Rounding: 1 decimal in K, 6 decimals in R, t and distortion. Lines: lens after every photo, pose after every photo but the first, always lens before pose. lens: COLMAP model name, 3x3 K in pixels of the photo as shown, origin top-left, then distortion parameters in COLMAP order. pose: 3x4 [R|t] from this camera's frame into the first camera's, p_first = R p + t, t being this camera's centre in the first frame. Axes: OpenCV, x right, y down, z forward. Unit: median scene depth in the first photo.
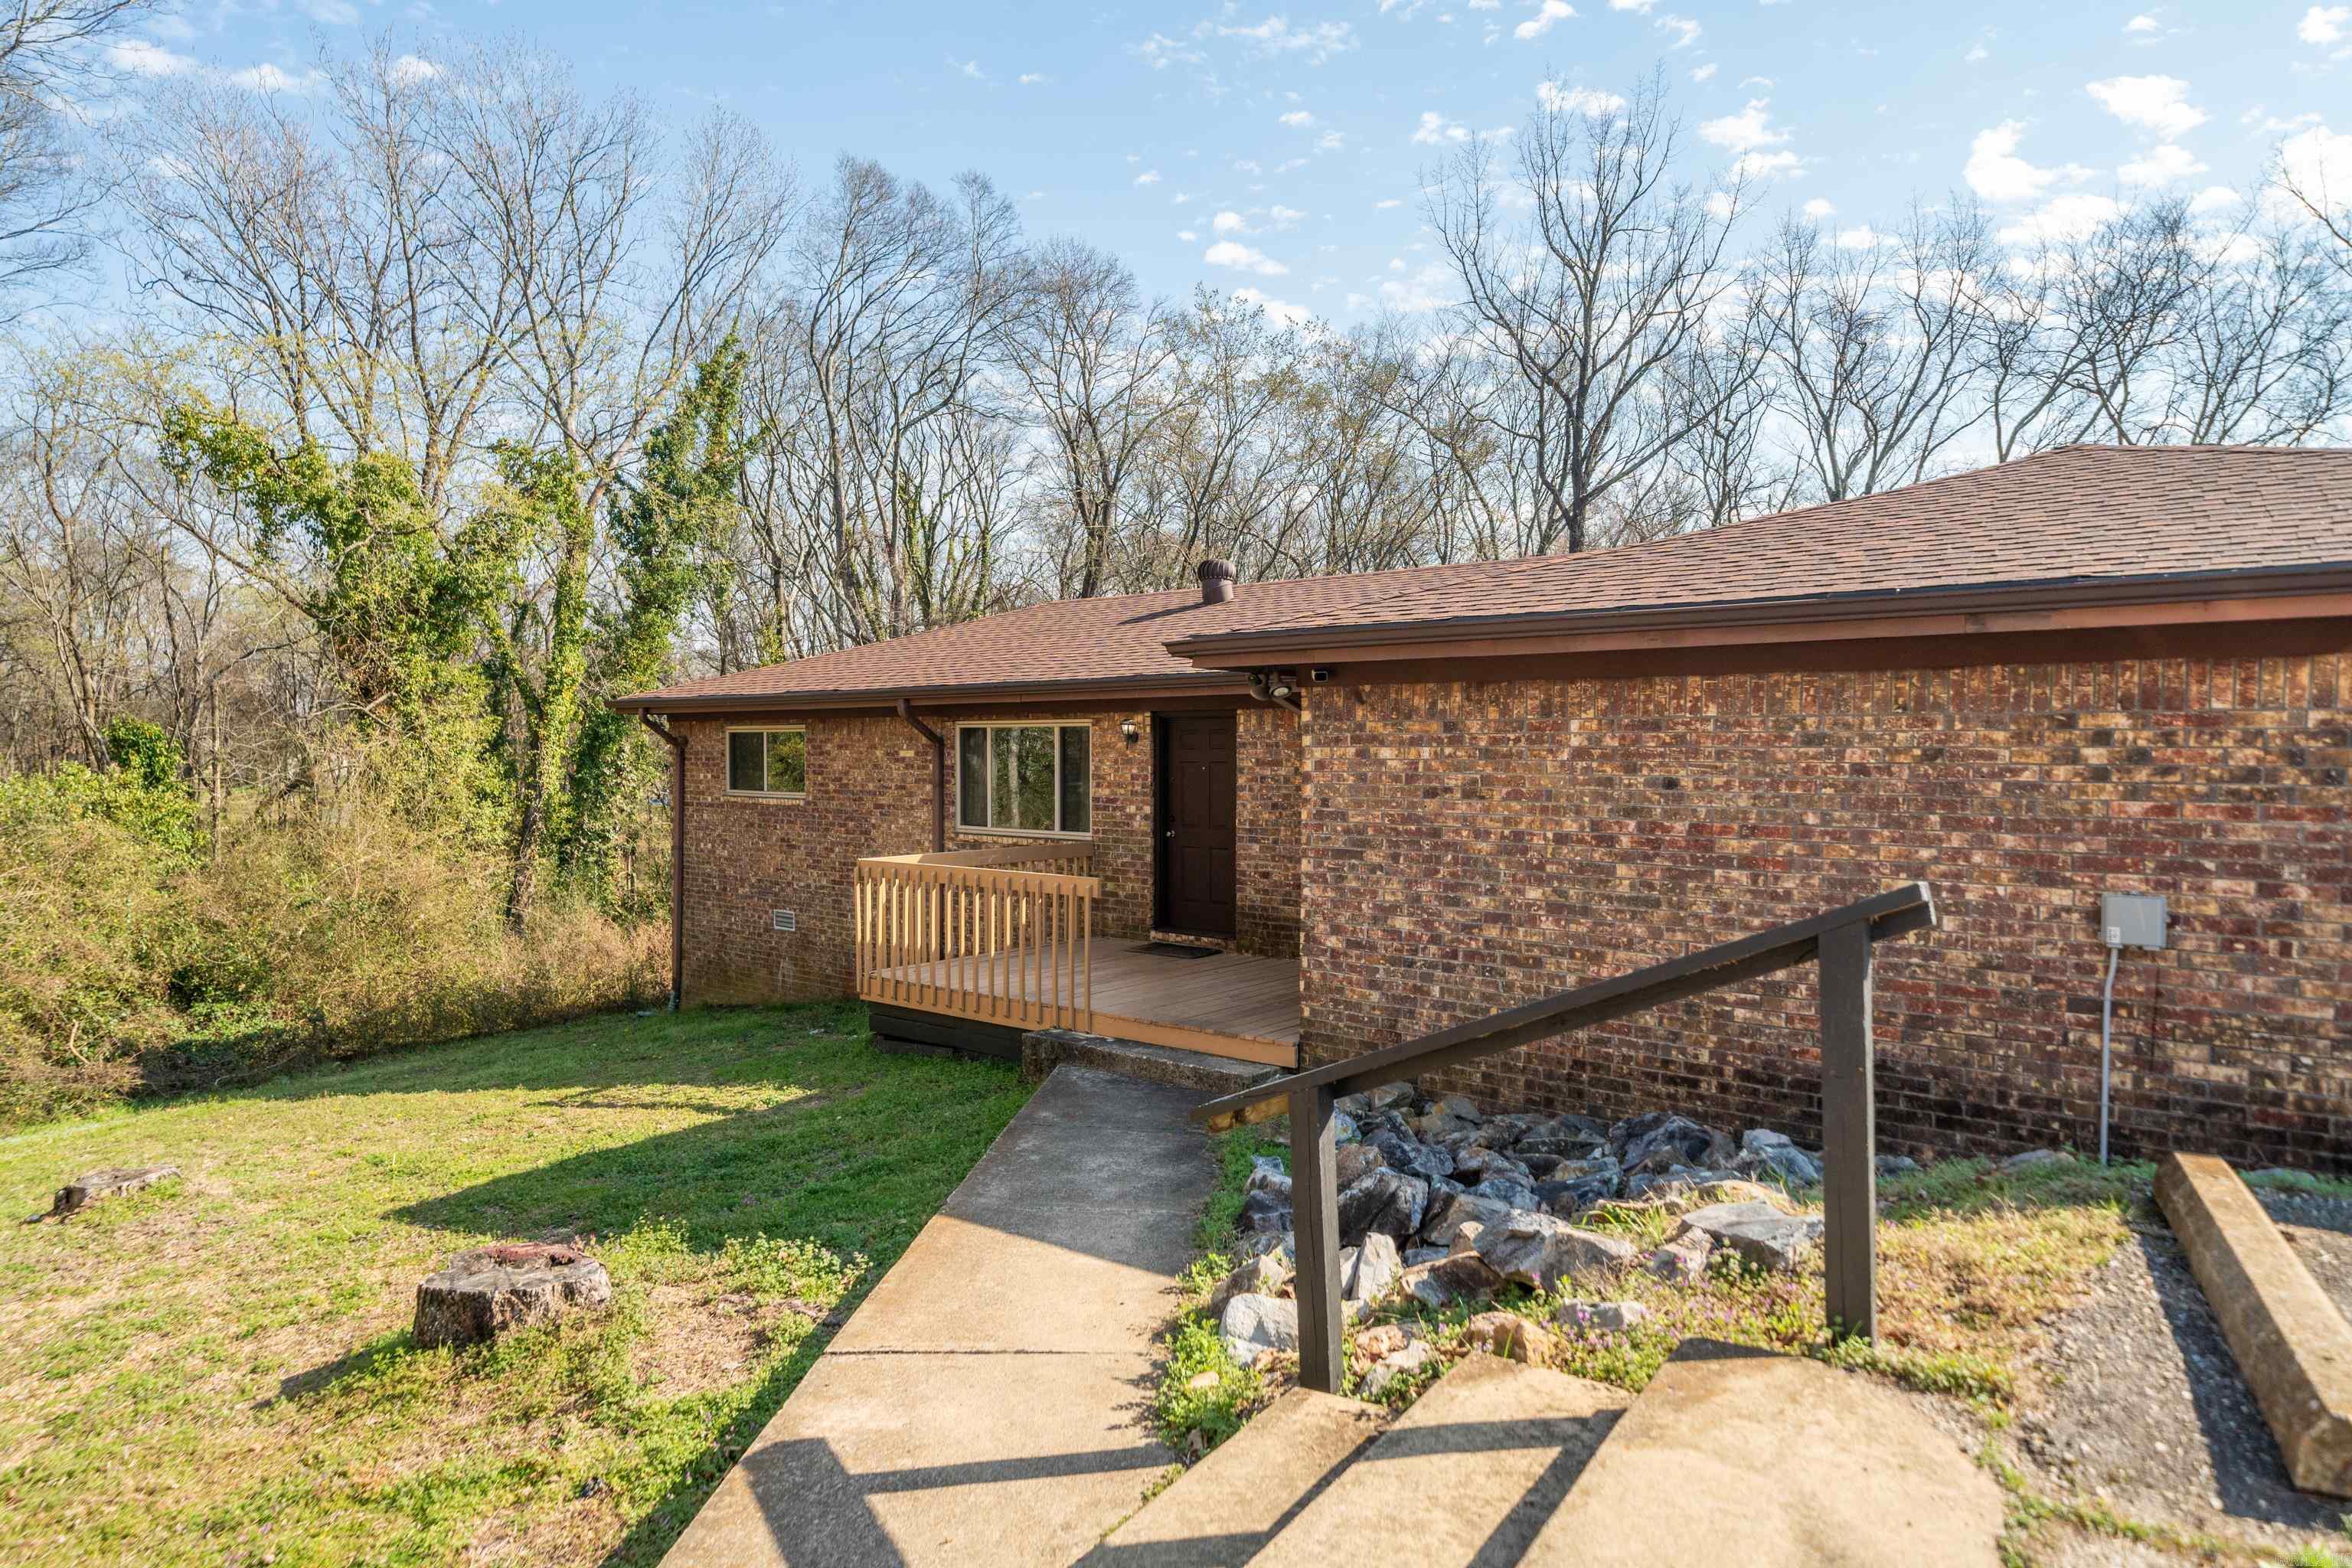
lens RADIAL K [[1338.8, 0, 1173.7], [0, 1338.8, 780.0], [0, 0, 1]] dist [-0.000189, -0.000005]
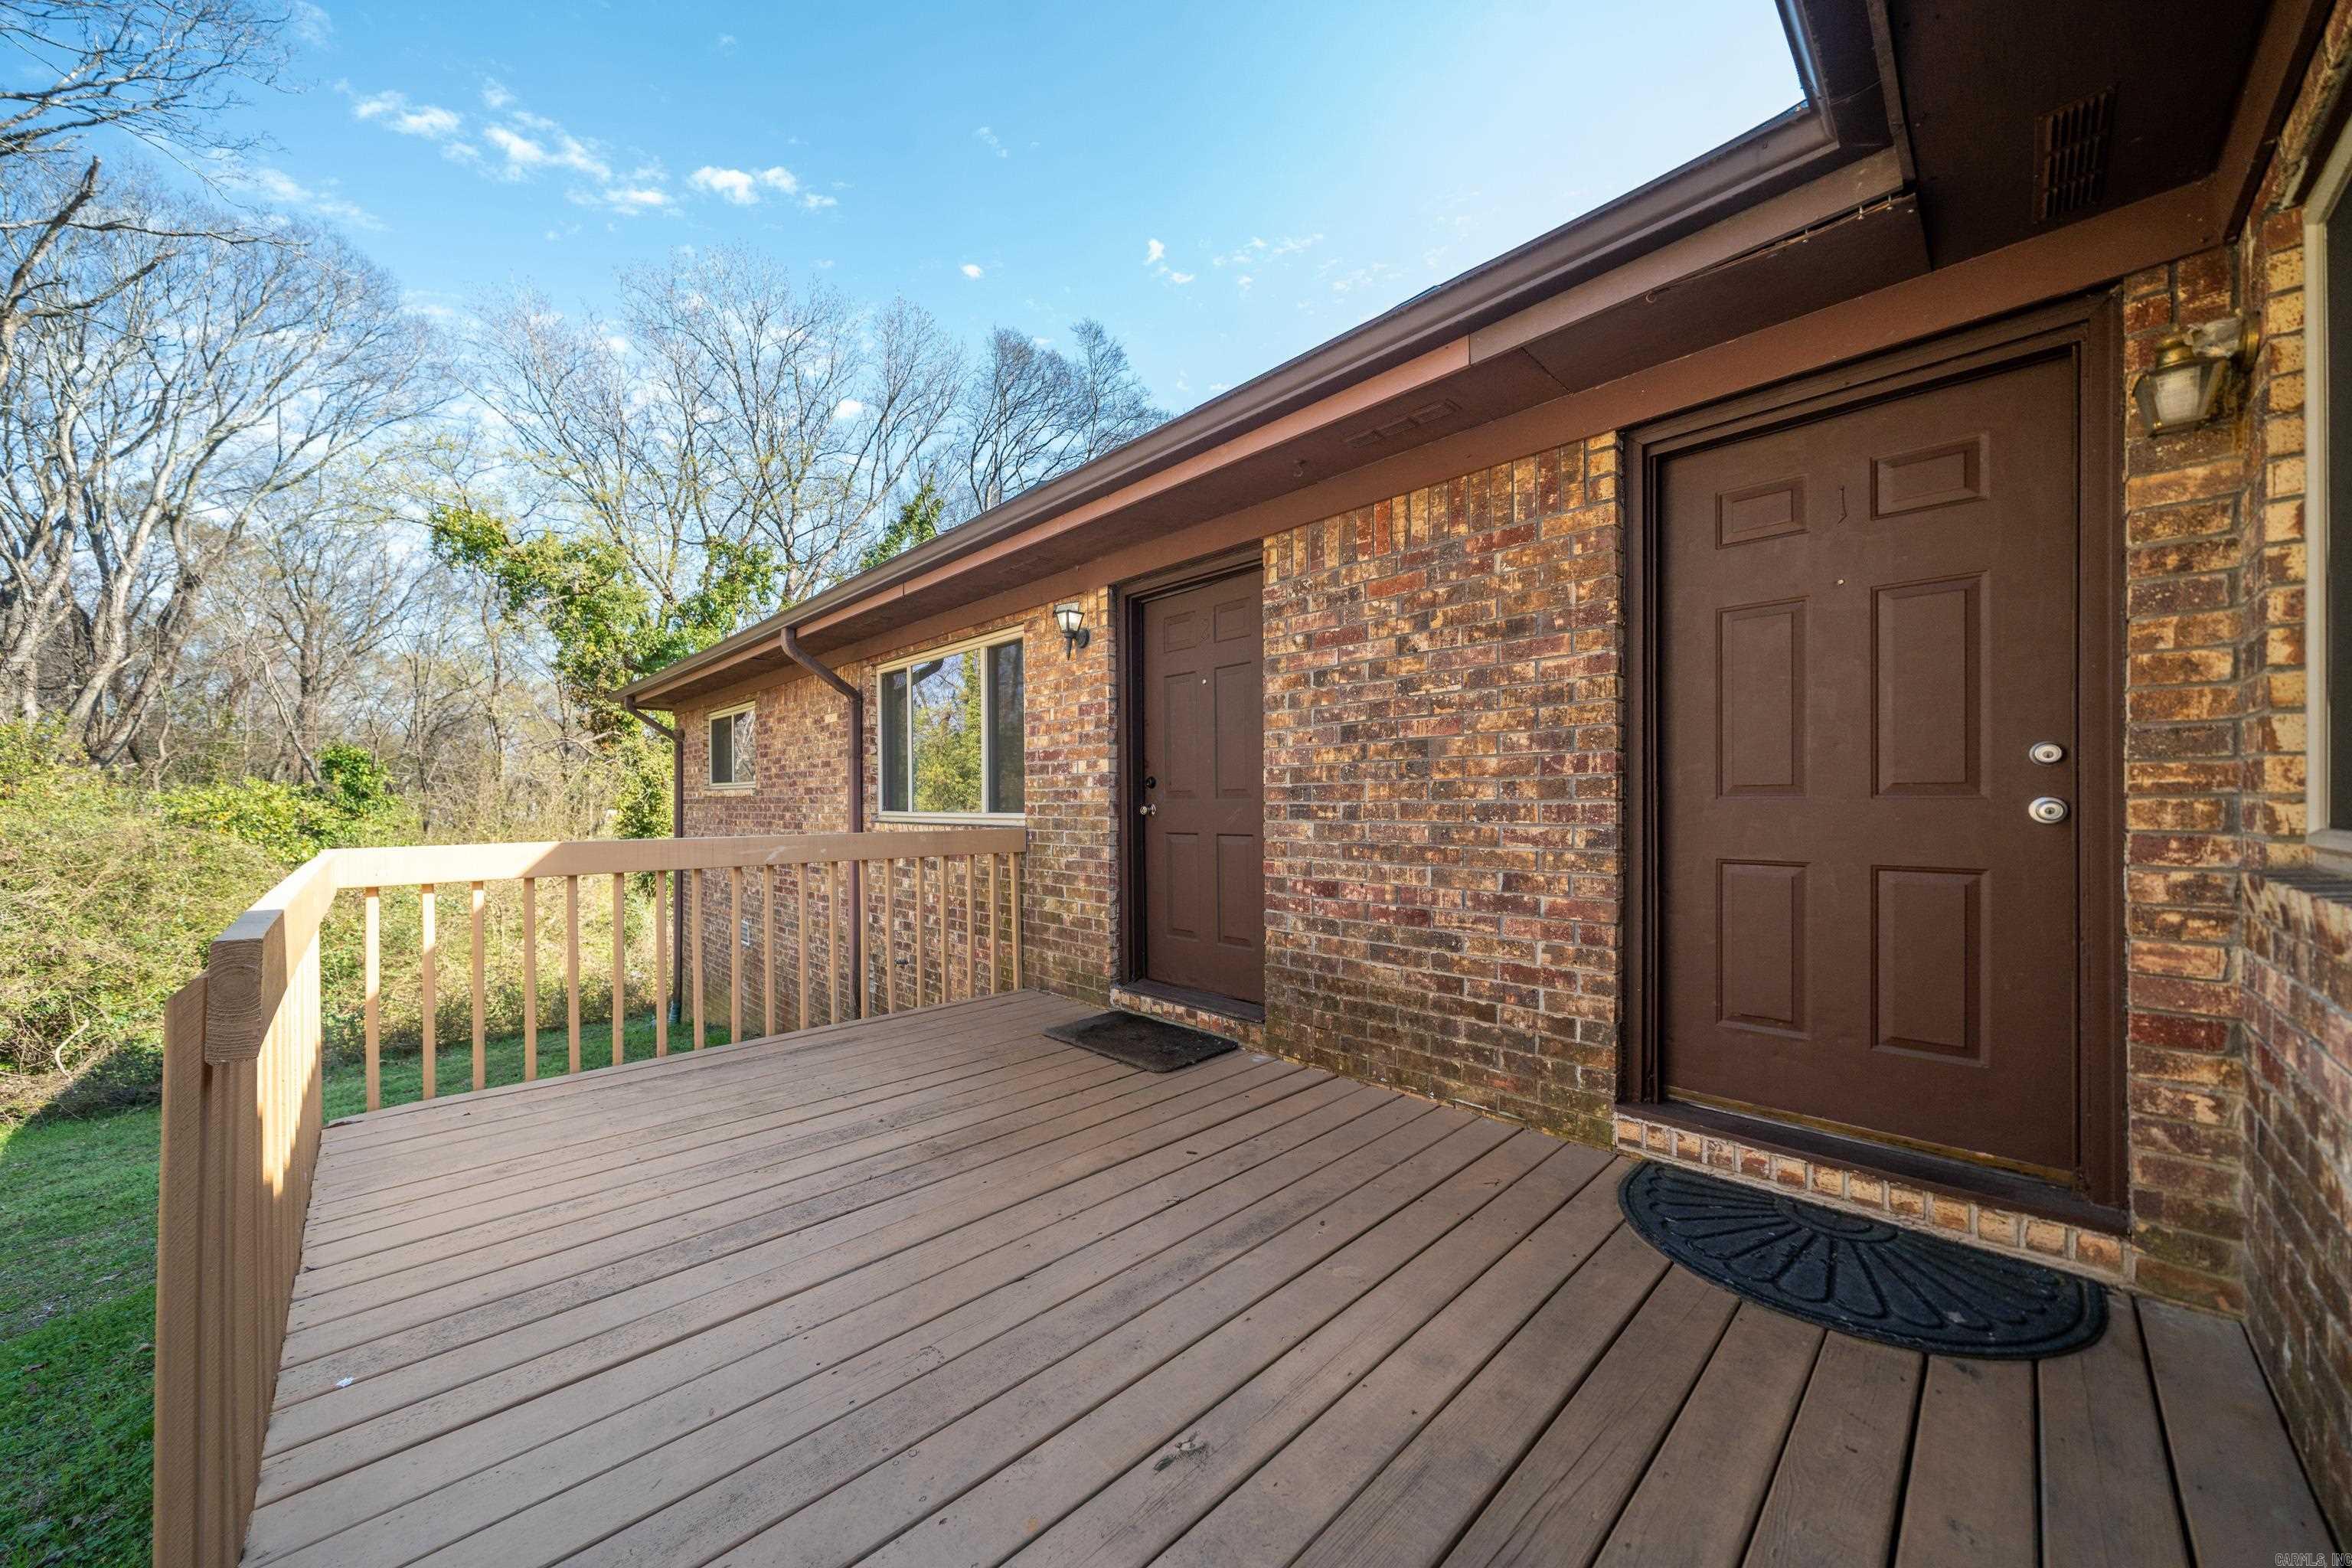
lens RADIAL K [[815.9, 0, 1094.4], [0, 815.9, 824.3], [0, 0, 1]] dist [0.000194, -0.000002]
pose [[0.976661, -0.009989, -0.214553, 0.047488], [0.012043, 0.999893, 0.008268, 0.042958], [0.214447, -0.010659, 0.976677, 0.670546]]
